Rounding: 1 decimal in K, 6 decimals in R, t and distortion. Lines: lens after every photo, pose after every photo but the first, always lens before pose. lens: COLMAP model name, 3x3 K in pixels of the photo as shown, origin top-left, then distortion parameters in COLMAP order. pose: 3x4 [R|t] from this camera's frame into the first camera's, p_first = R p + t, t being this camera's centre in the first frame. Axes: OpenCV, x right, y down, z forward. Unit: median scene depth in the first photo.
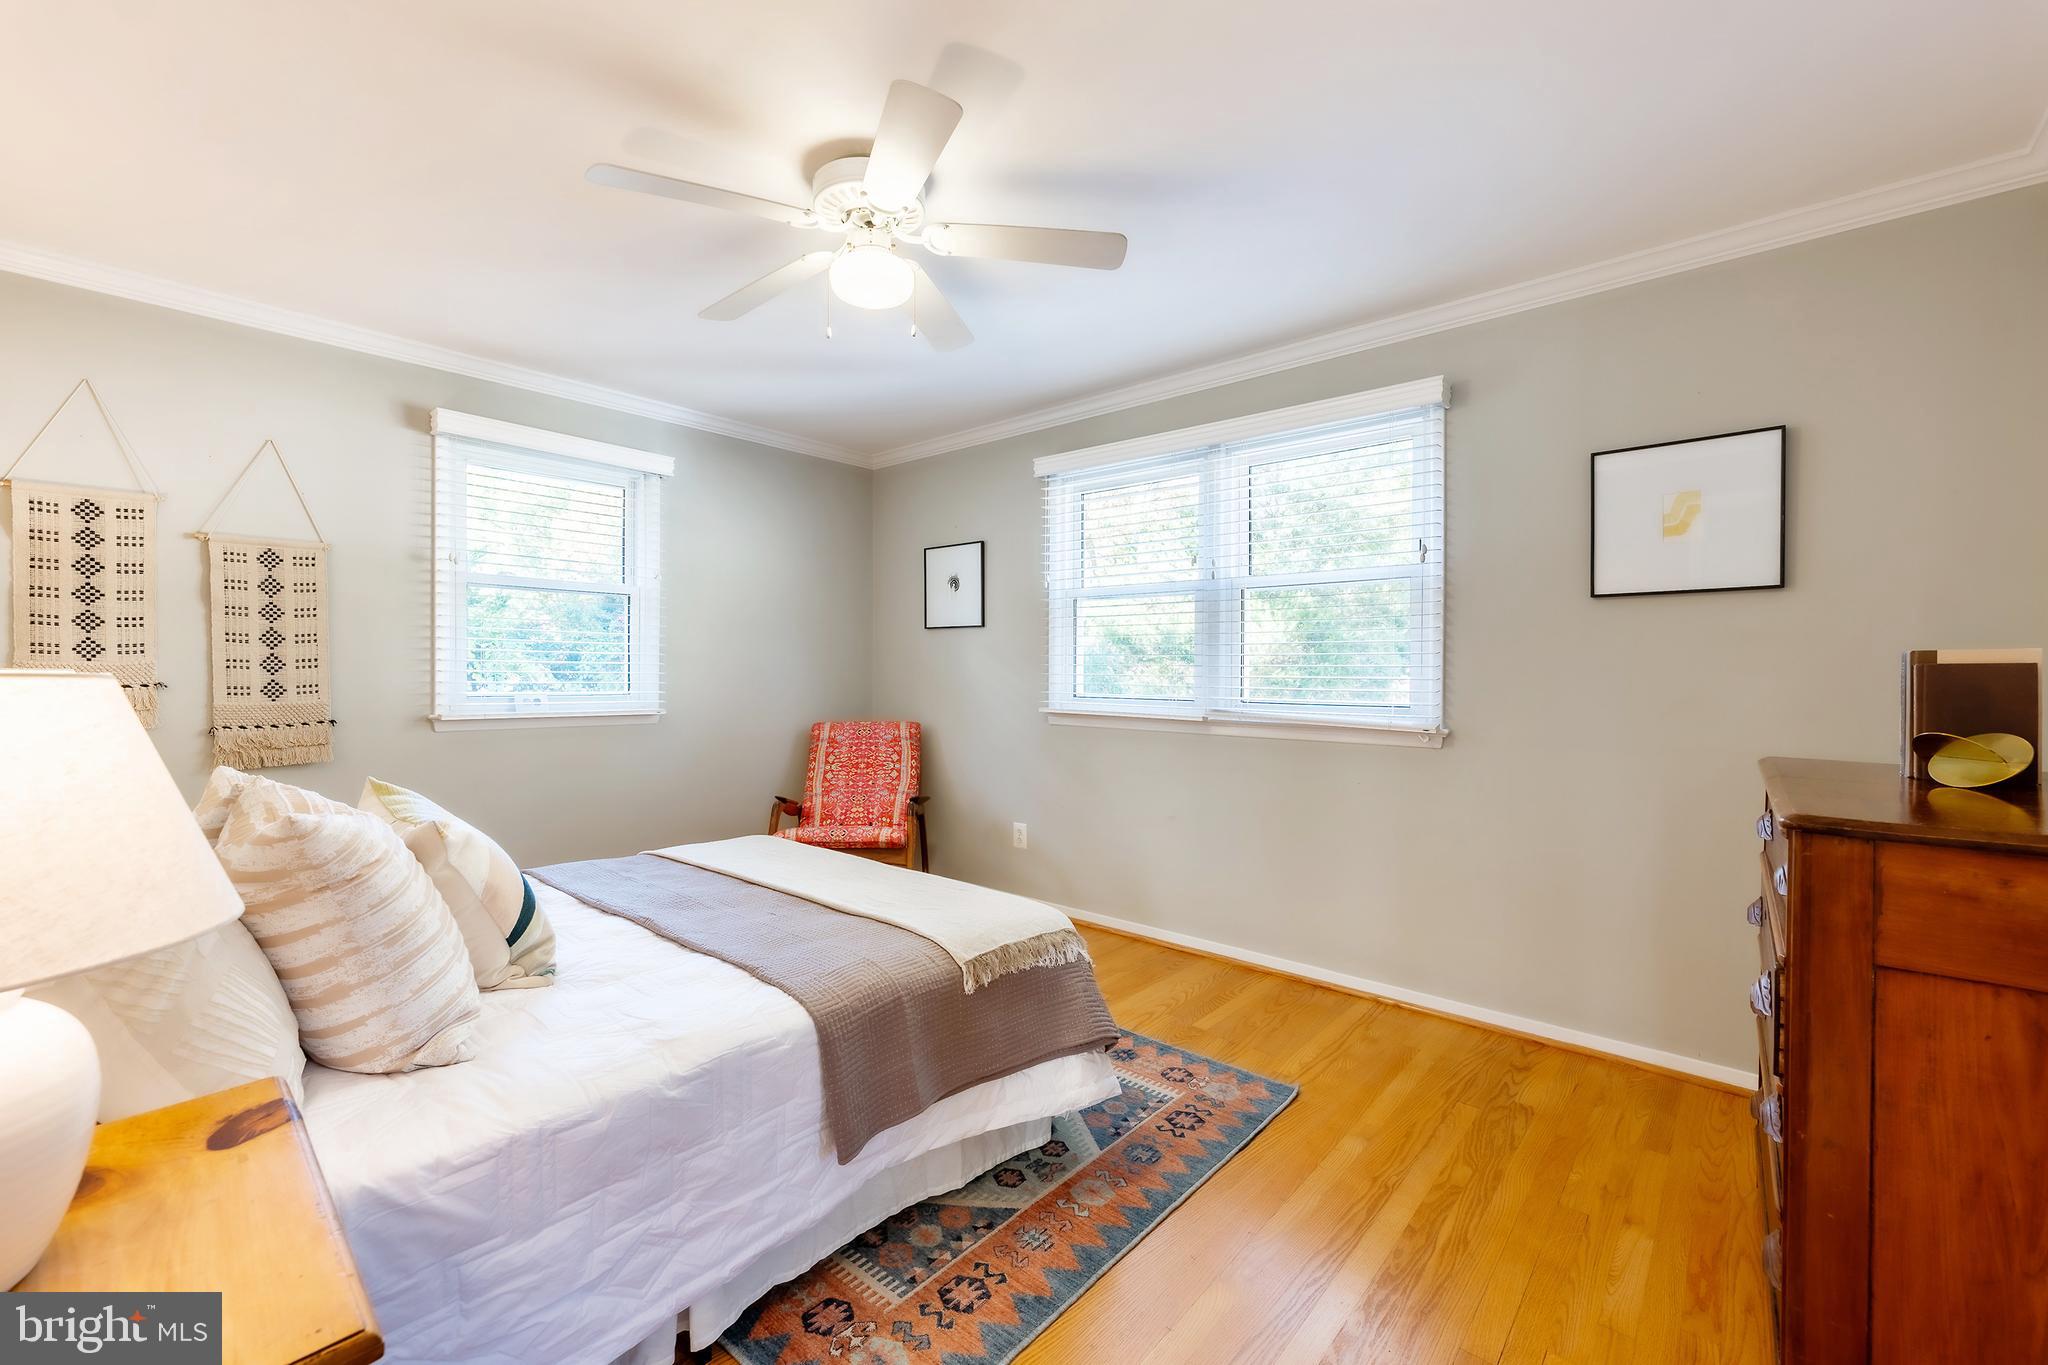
lens RADIAL K [[855.5, 0, 1021.3], [0, 855.5, 668.3], [0, 0, 1]] dist [0.000003, -0.000006]
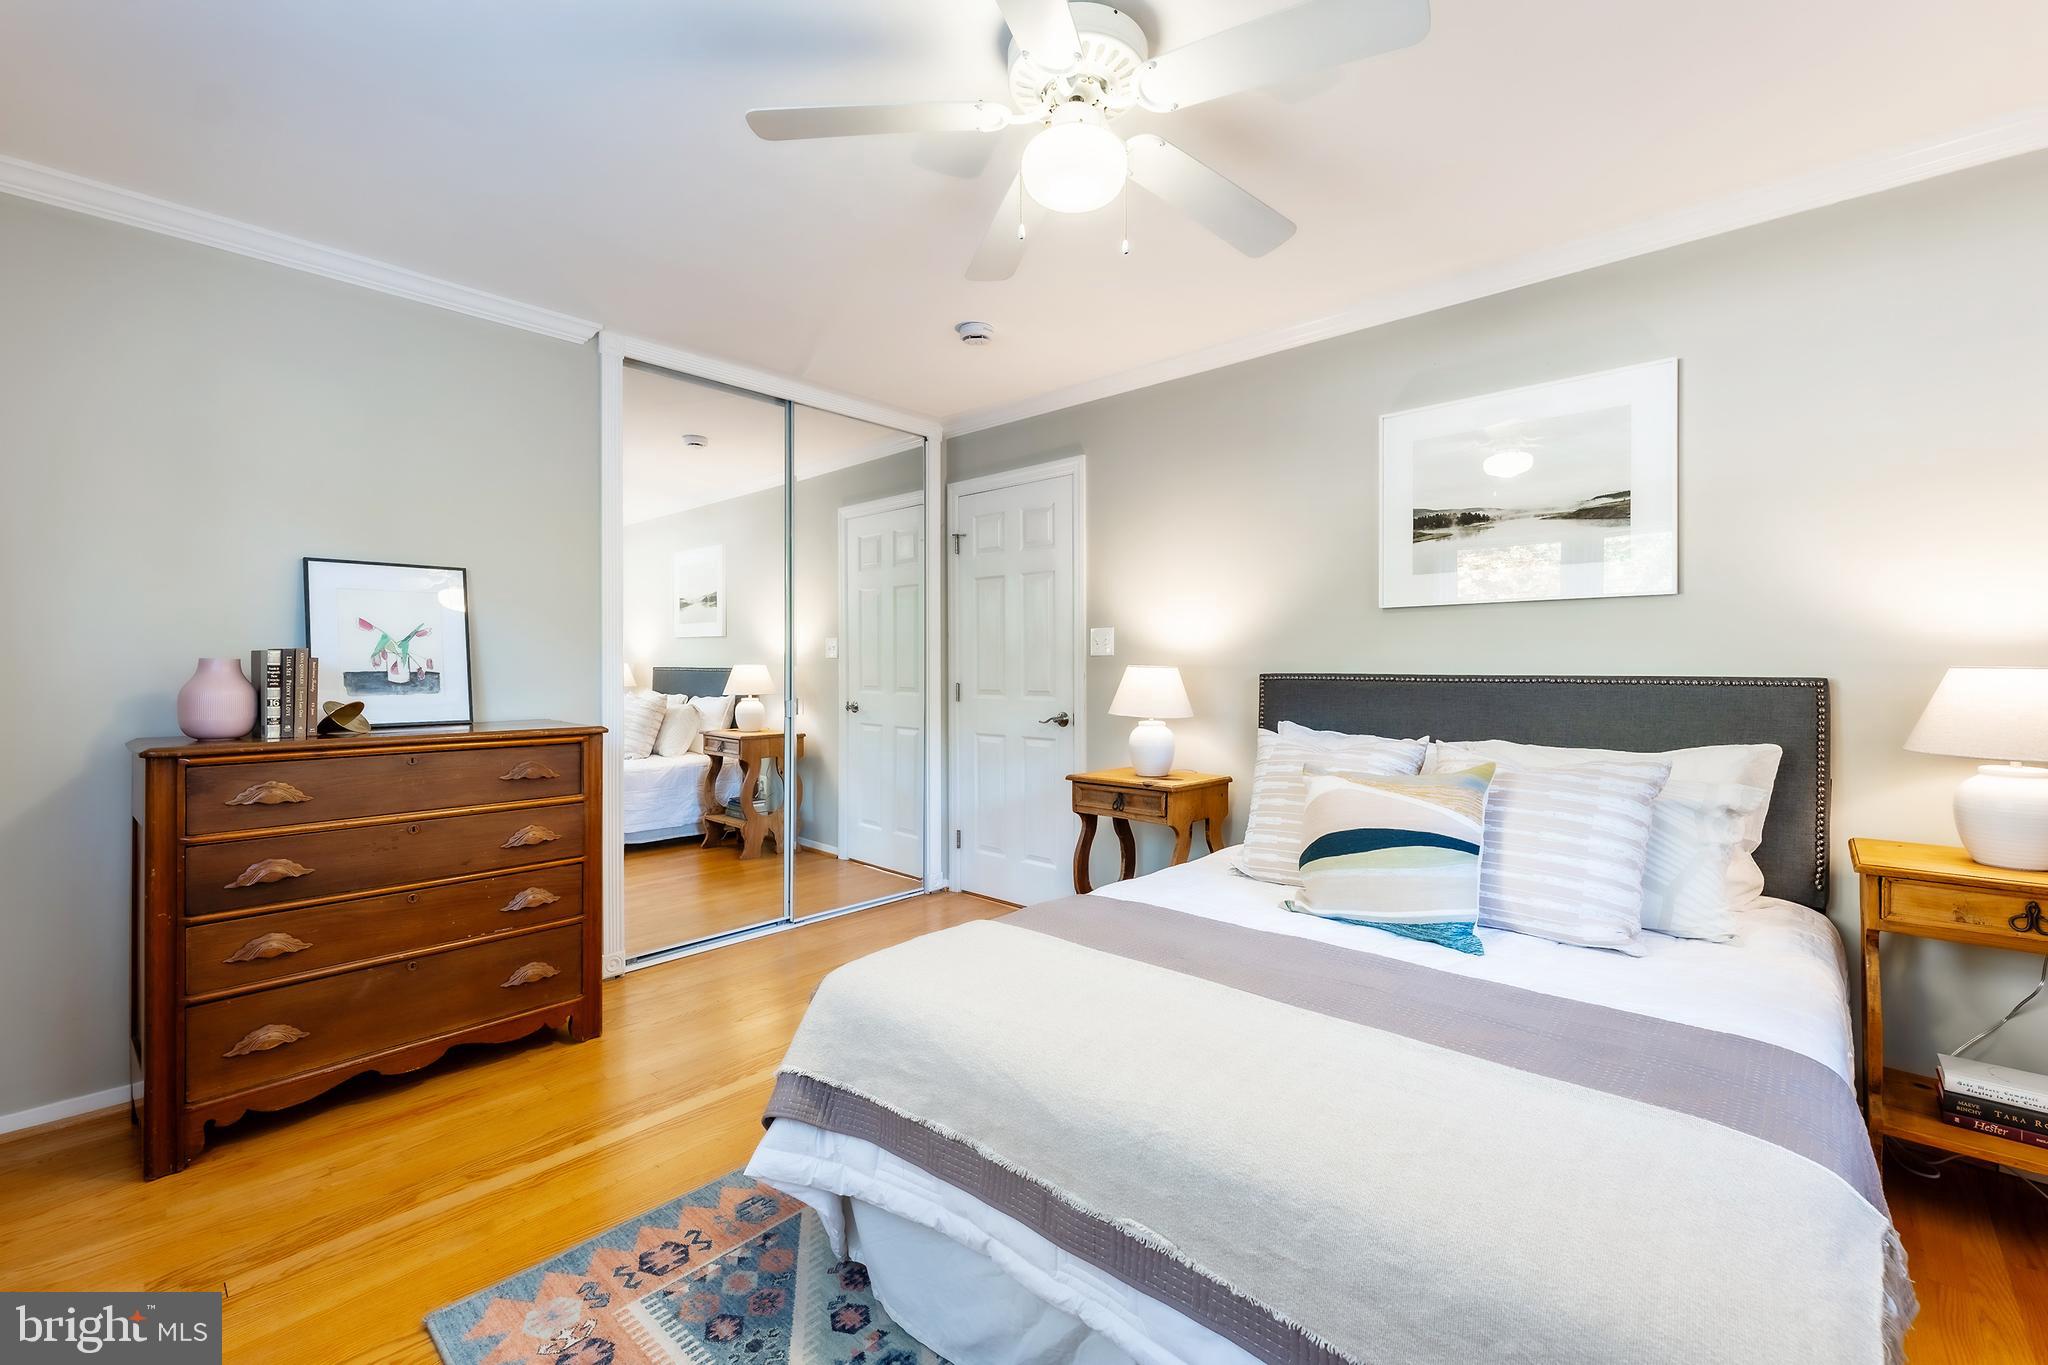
lens RADIAL K [[844.1, 0, 1024.0], [0, 844.1, 682.5], [0, 0, 1]] dist [0.001718, -0.000596]
pose [[-0.999690, -0.006197, 0.024120, -0.108529], [-0.005749, 0.999810, 0.018617, 0.004705], [-0.024231, 0.018473, -0.999536, 1.336417]]
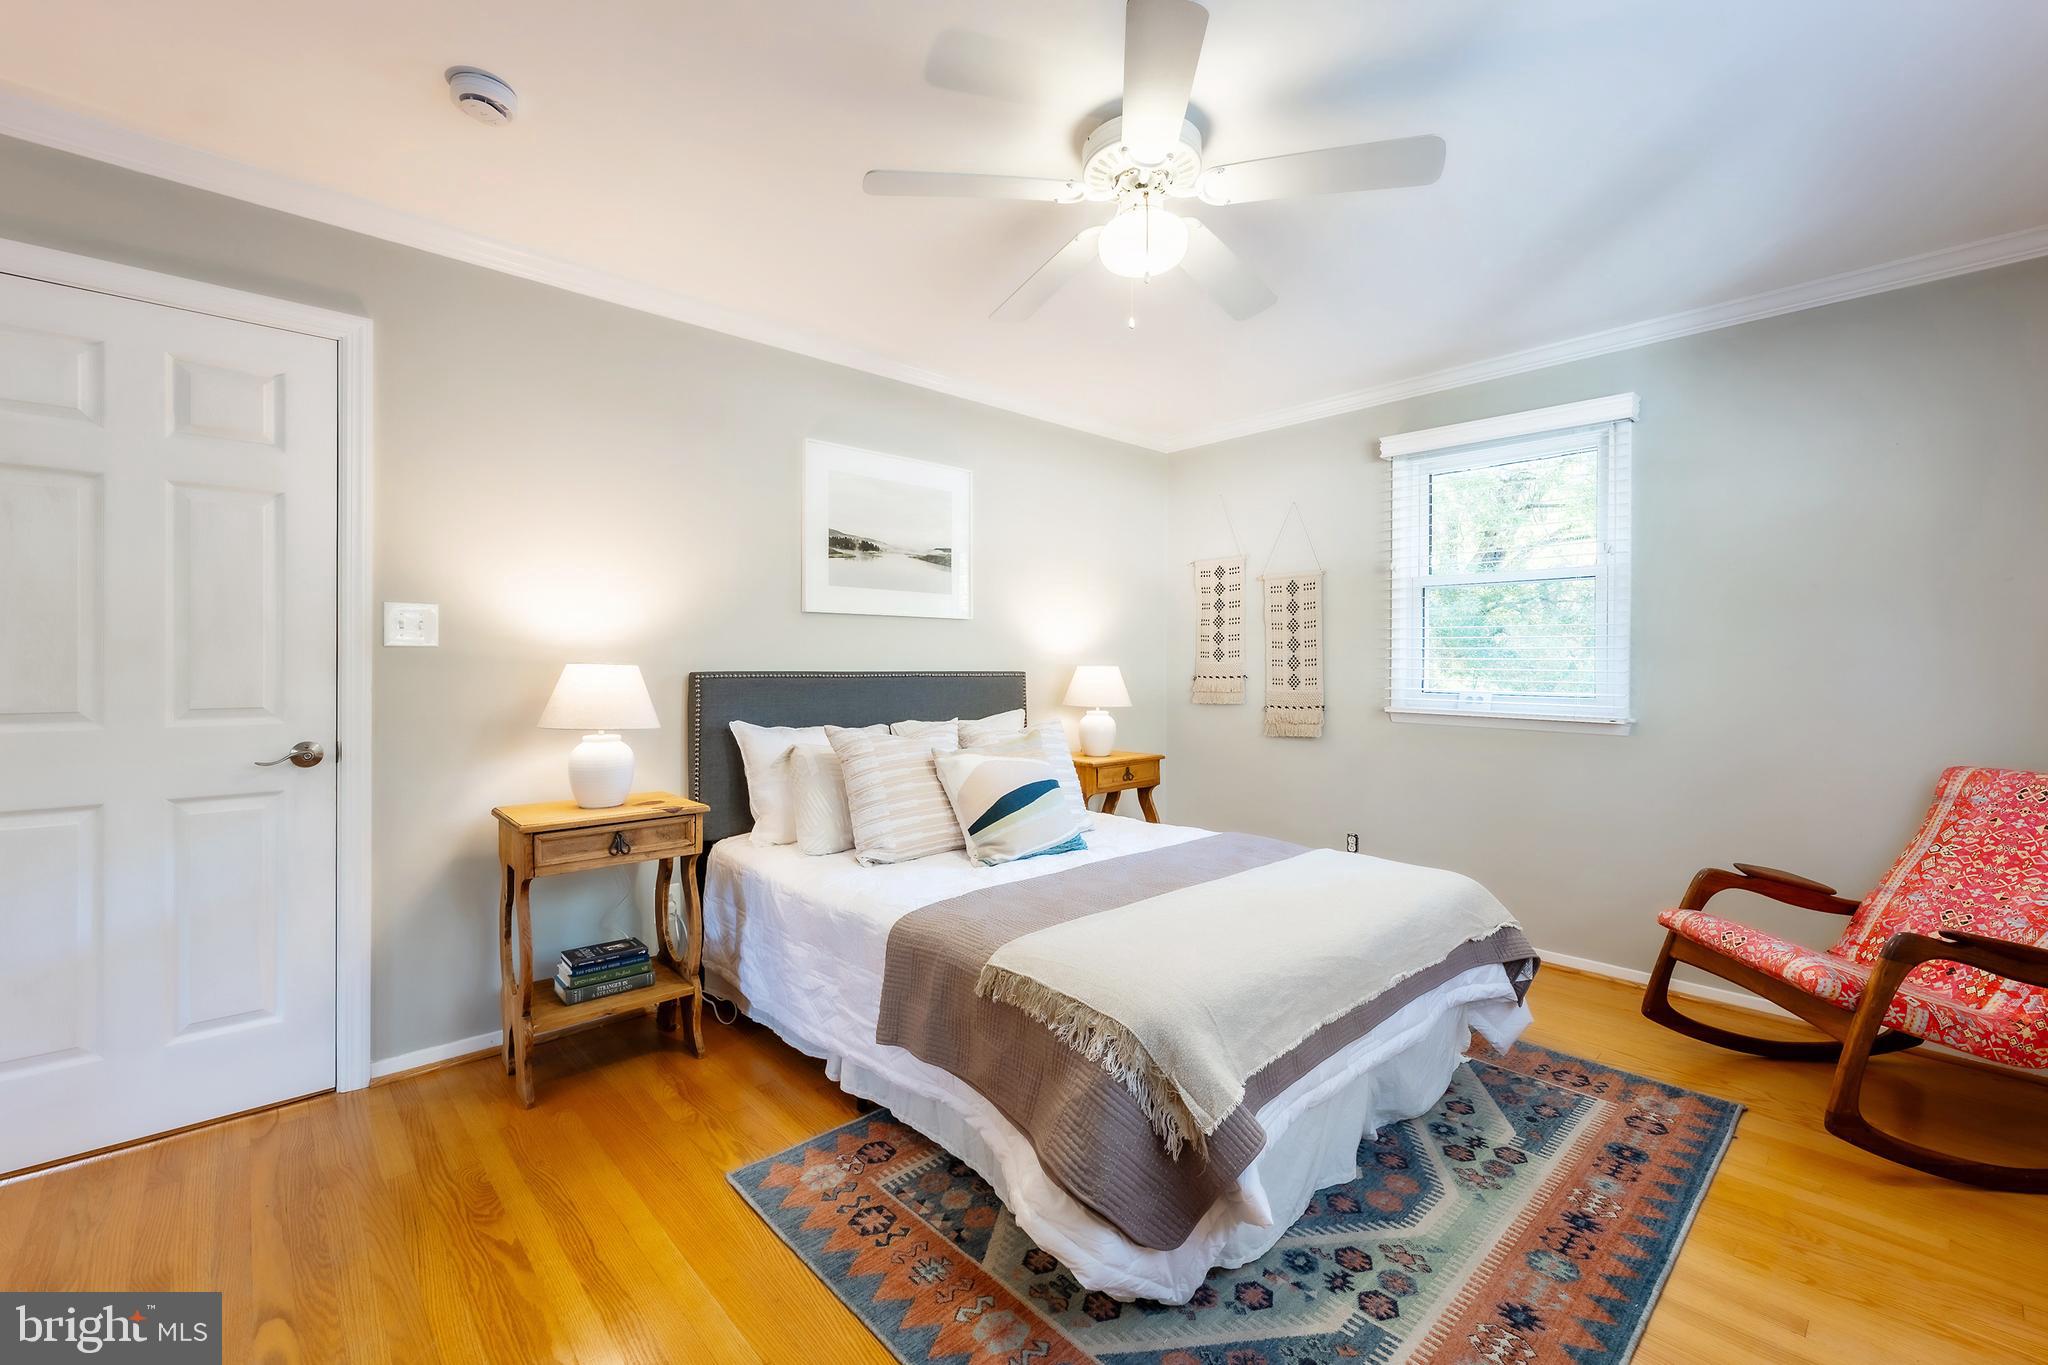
lens RADIAL K [[855.5, 0, 1021.3], [0, 855.5, 668.3], [0, 0, 1]] dist [0.000003, -0.000006]
pose [[-0.115154, -0.001616, -0.993346, 0.570664], [-0.003746, 0.999992, -0.001192, 0.007194], [0.993341, 0.003584, -0.115159, 0.738471]]
